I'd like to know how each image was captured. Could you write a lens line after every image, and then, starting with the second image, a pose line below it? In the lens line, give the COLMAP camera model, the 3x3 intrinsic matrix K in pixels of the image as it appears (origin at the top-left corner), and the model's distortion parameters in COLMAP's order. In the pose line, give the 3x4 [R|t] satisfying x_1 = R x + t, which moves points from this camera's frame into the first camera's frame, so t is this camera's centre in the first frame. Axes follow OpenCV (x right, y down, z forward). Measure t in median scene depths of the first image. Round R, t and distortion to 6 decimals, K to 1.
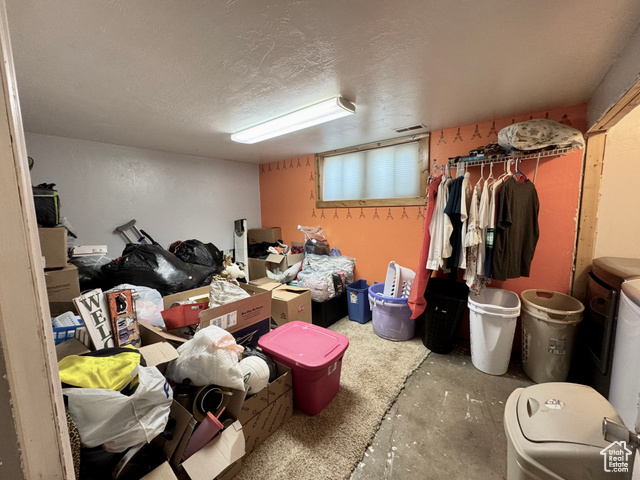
lens RADIAL K [[256.2, 0, 318.8], [0, 256.2, 240.9], [0, 0, 1]] dist [-0.003453, 0.000496]
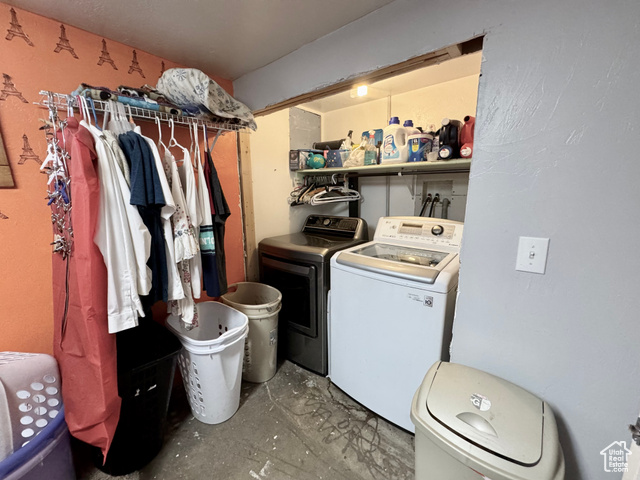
lens RADIAL K [[256.2, 0, 318.7], [0, 256.2, 239.5], [0, 0, 1]] dist [-0.003453, 0.000496]
pose [[0.031712, -0.175751, 0.983924, 0.029231], [0.125284, 0.977354, 0.170539, -0.086867], [-0.991614, 0.117862, 0.053013, 0.659961]]
